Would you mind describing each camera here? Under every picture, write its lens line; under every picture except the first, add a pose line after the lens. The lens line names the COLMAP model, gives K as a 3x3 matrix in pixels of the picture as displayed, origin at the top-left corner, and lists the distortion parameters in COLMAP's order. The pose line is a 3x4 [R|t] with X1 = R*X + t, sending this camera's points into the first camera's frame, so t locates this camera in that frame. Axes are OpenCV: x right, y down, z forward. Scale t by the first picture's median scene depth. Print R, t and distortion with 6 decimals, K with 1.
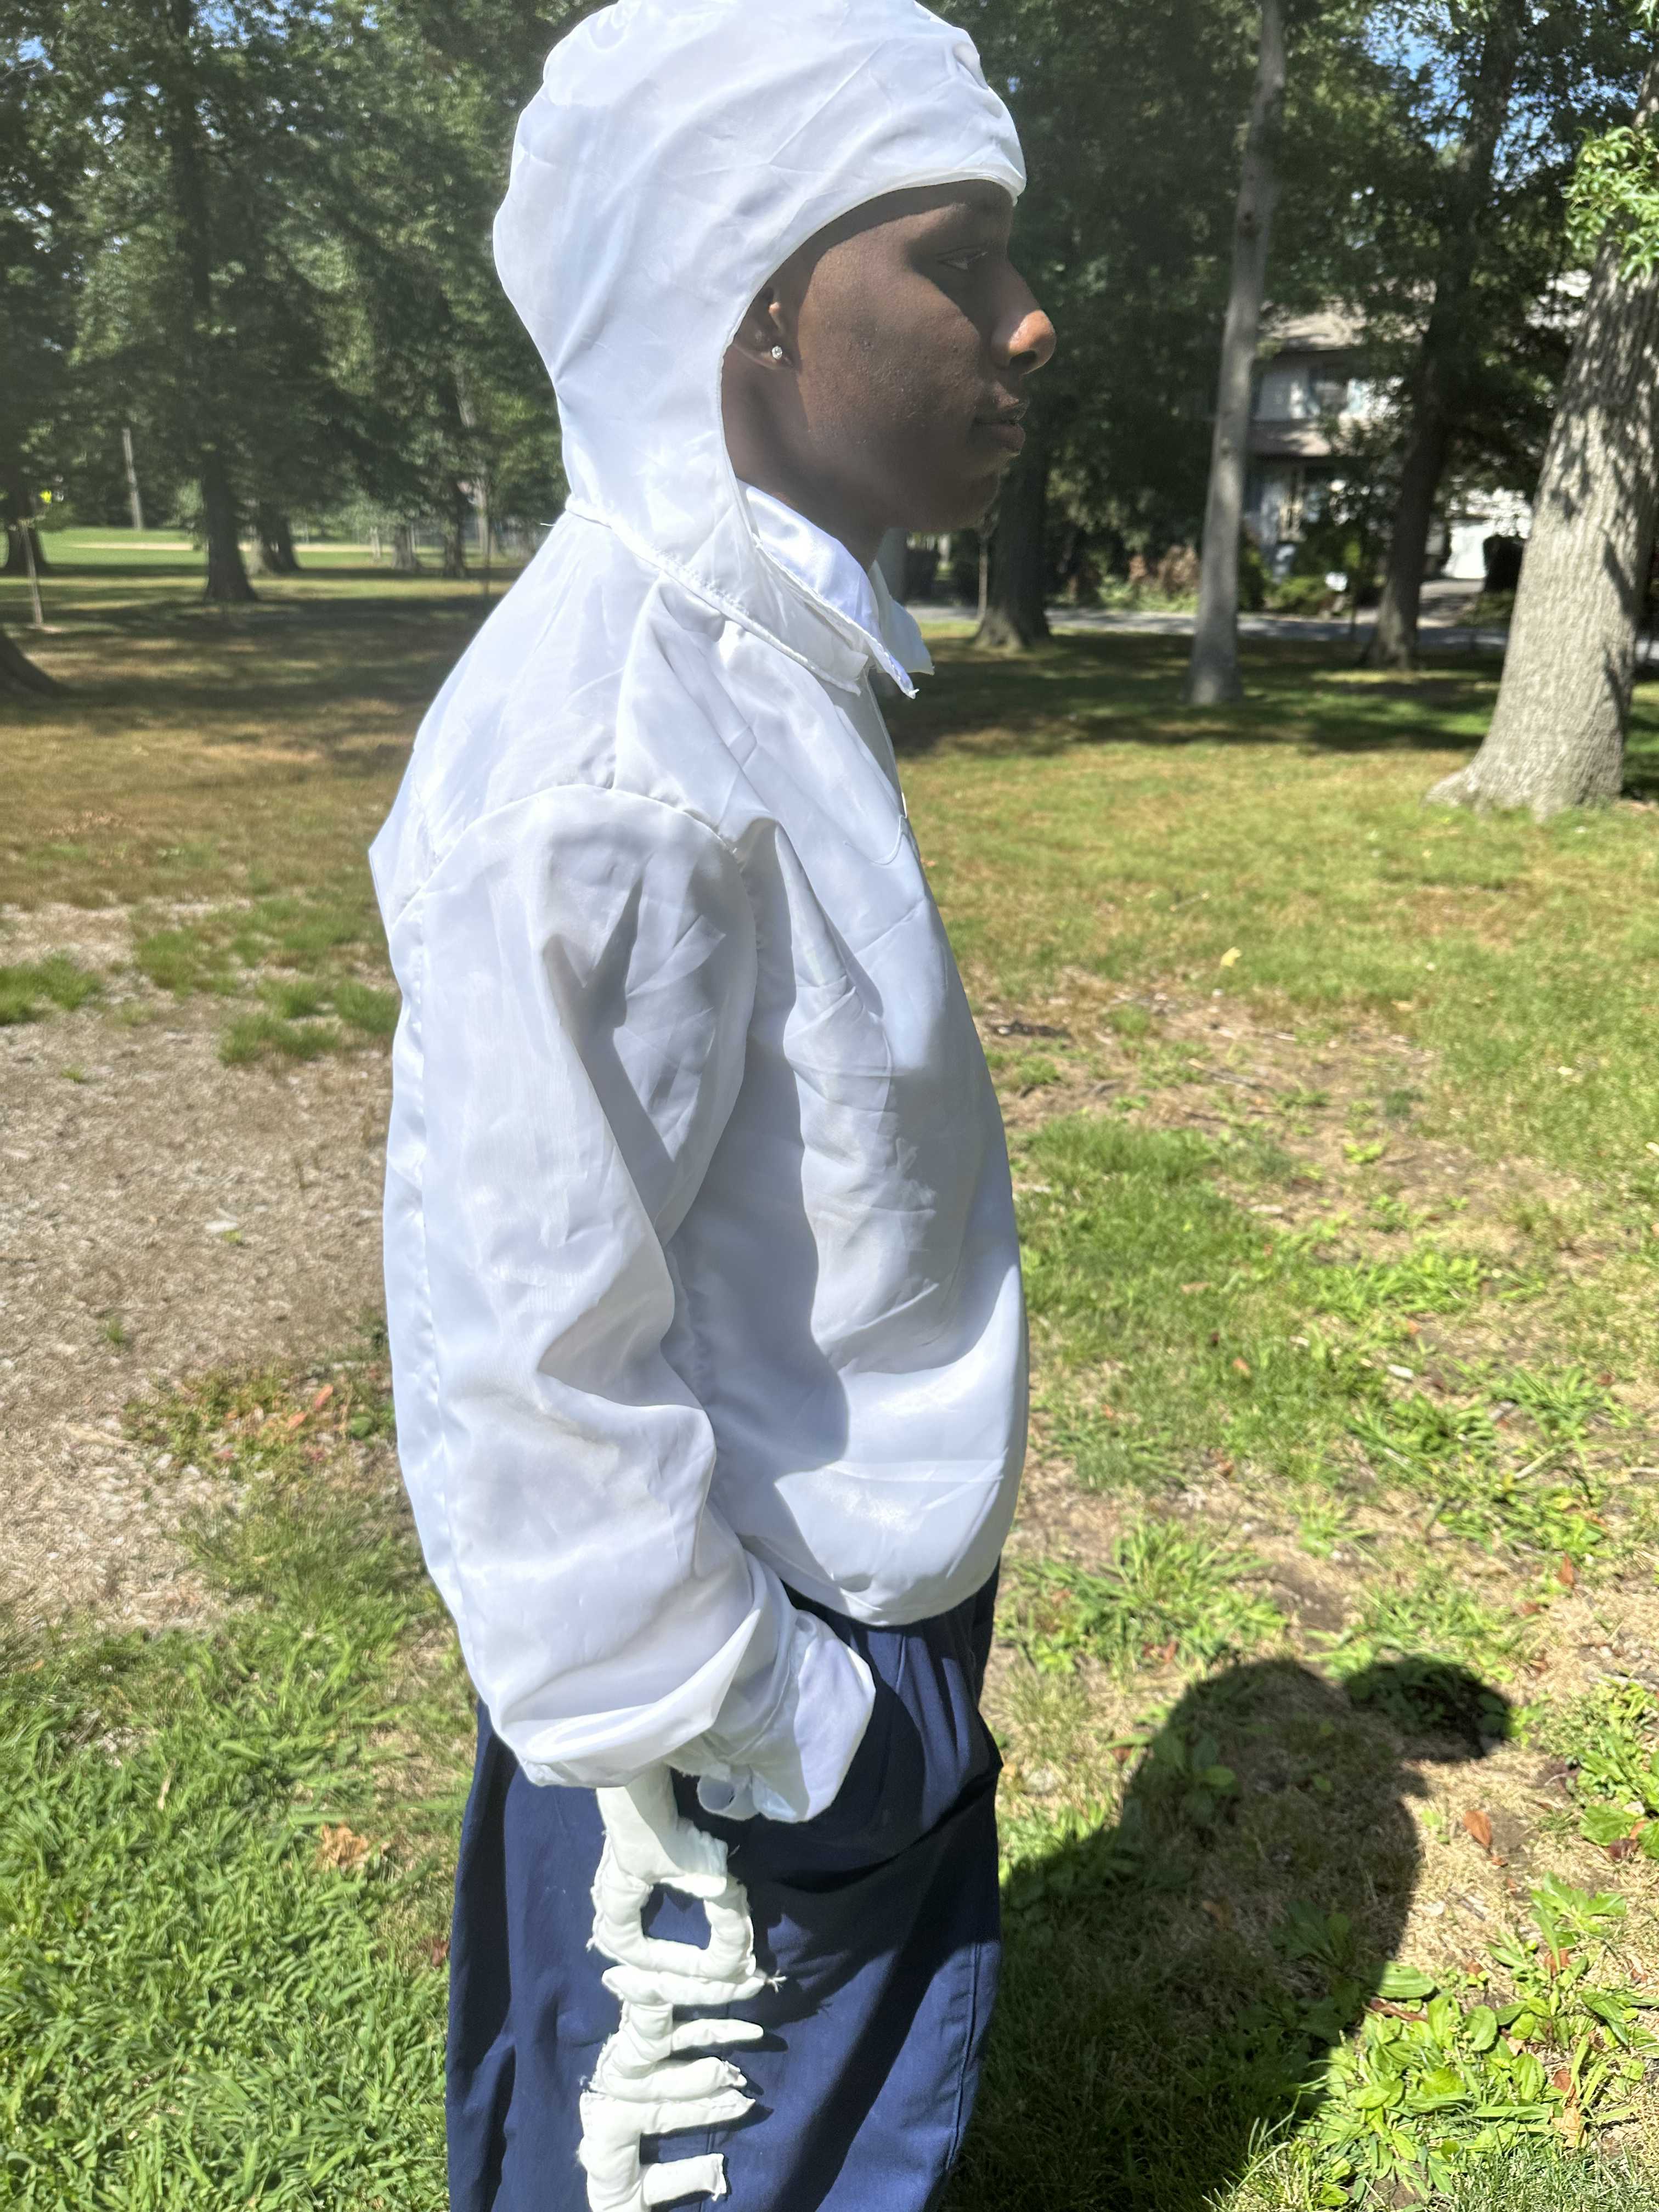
lens RADIAL K [[1526.7, 0, 835.9], [0, 1526.7, 1107.4], [0, 0, 1]] dist [0.001497, -0.008228]
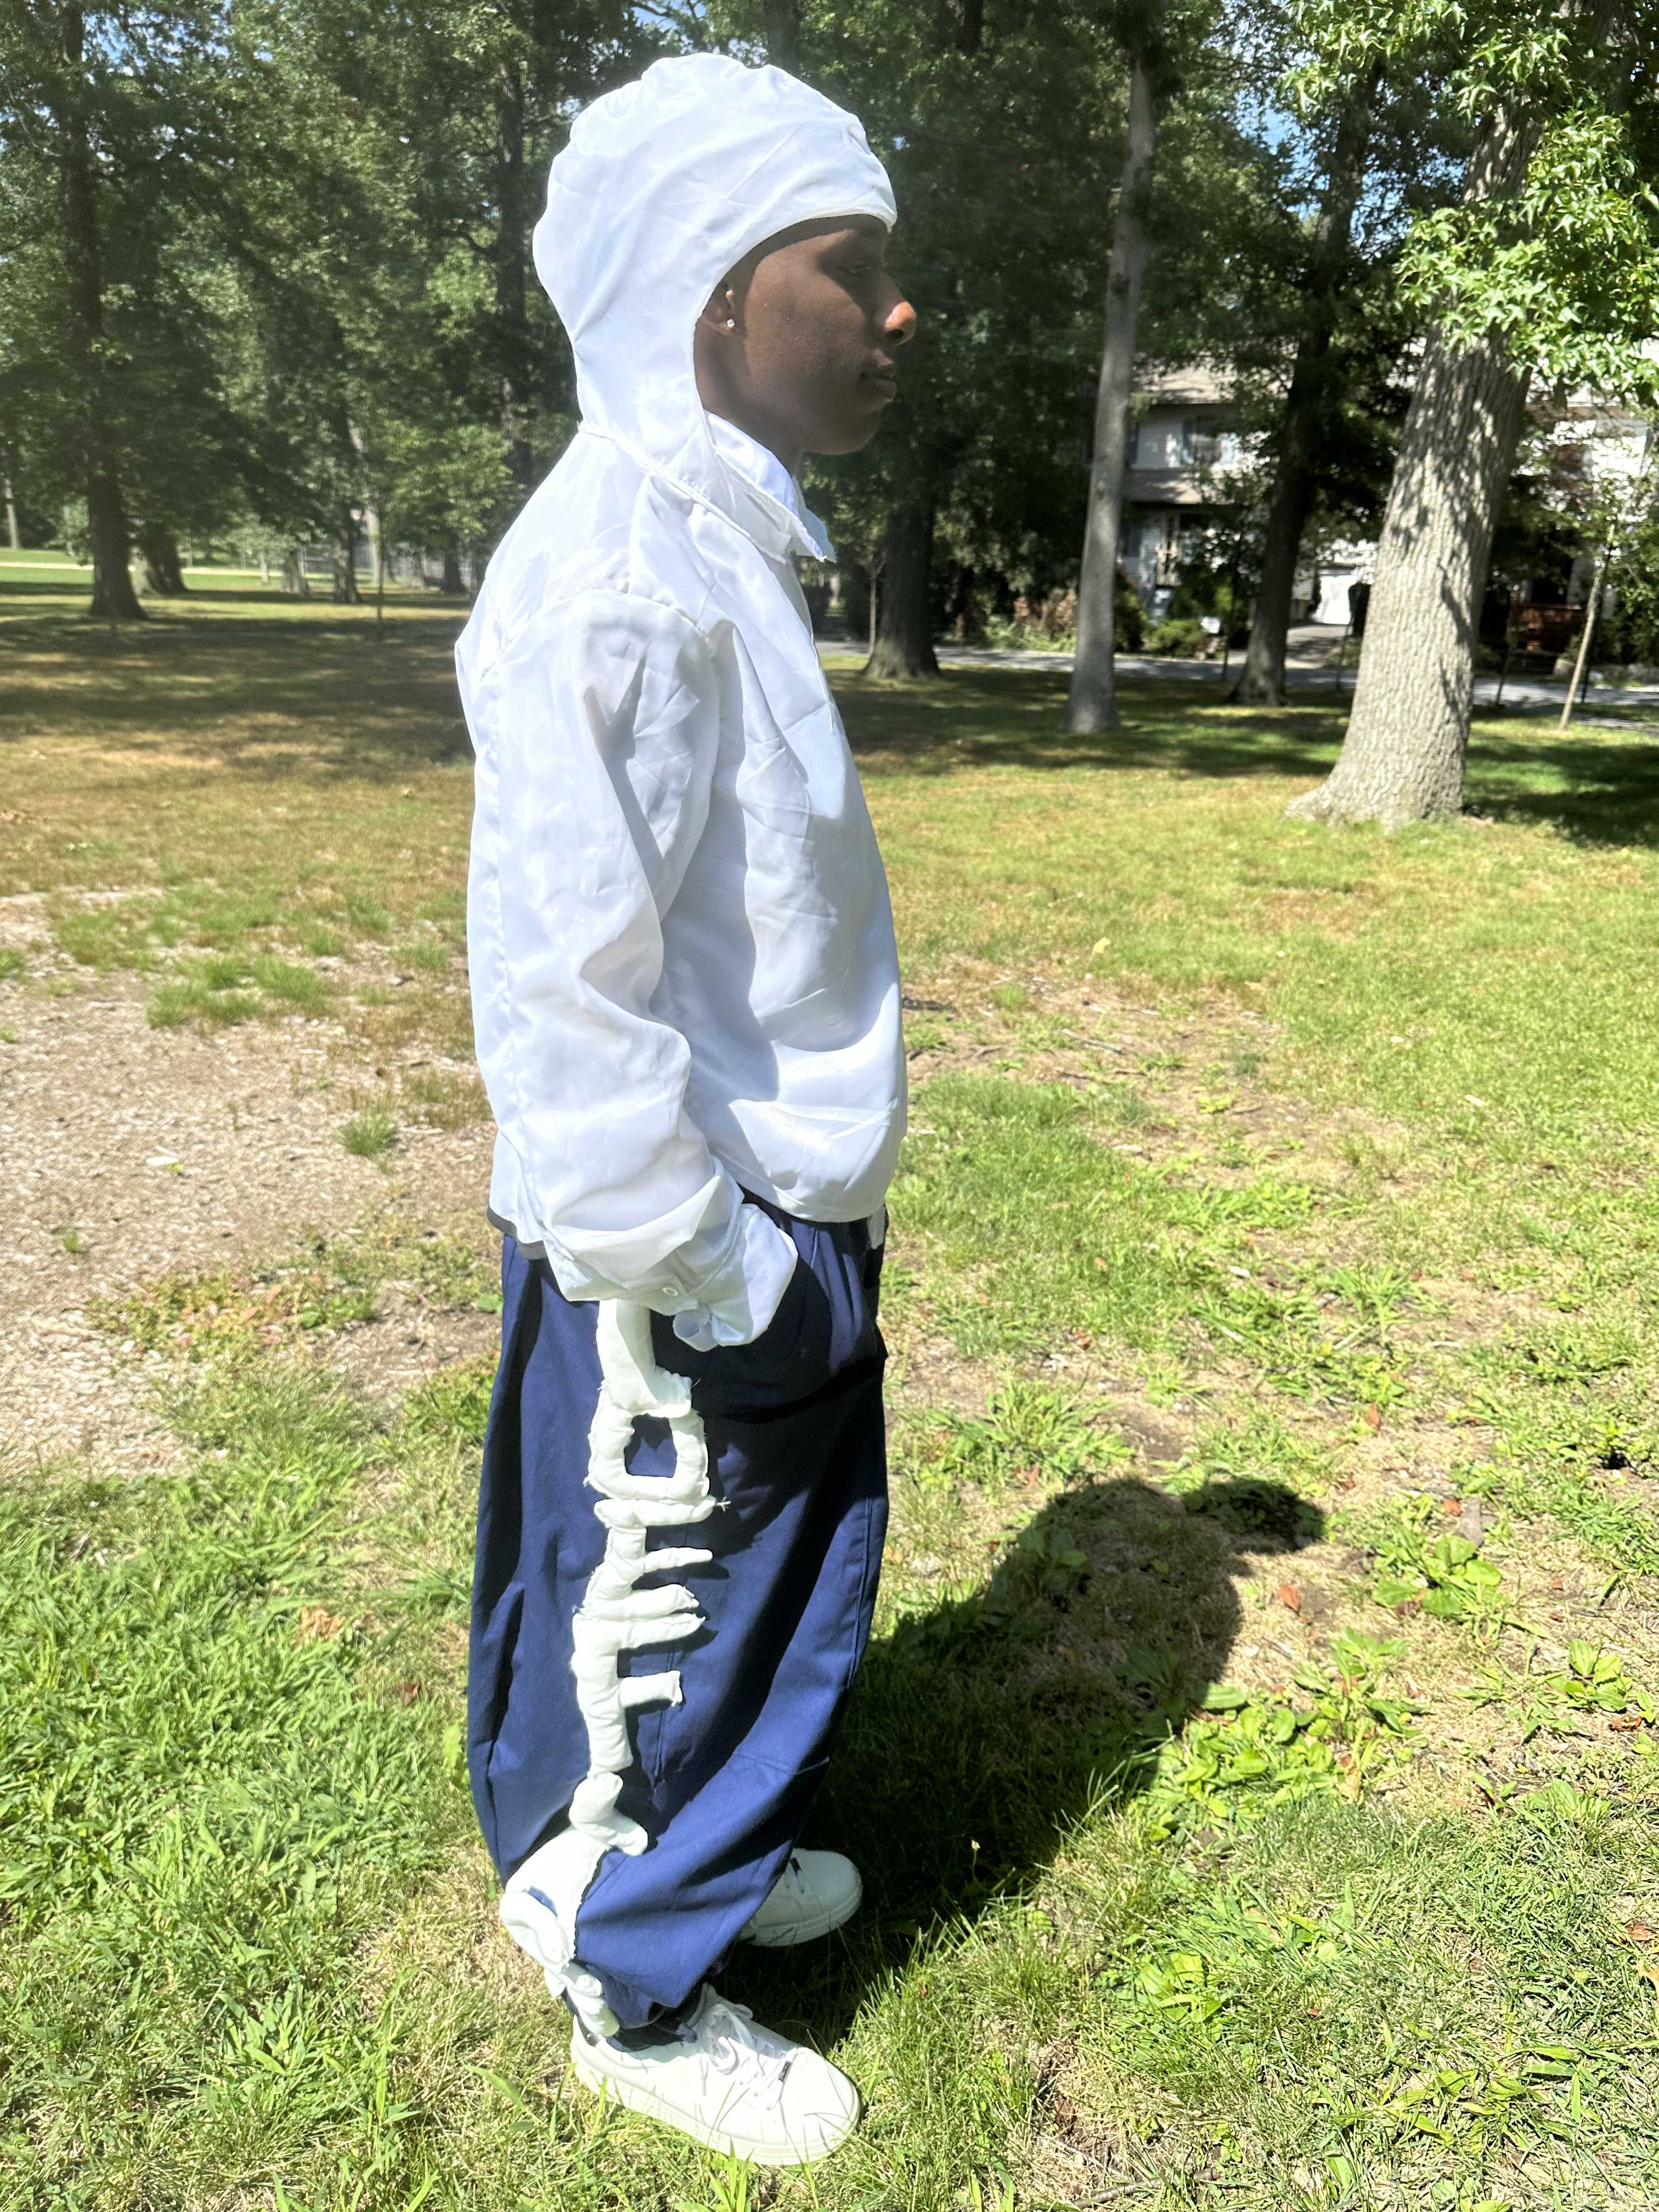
lens RADIAL K [[1565.2, 0, 829.2], [0, 1565.2, 1111.2], [0, 0, 1]] dist [0.040585, -0.062364]
pose [[0.997729, -0.000440, 0.067360, -0.015034], [0.002870, 0.999349, -0.035974, 0.106342], [-0.067300, 0.036086, 0.997080, -0.165197]]
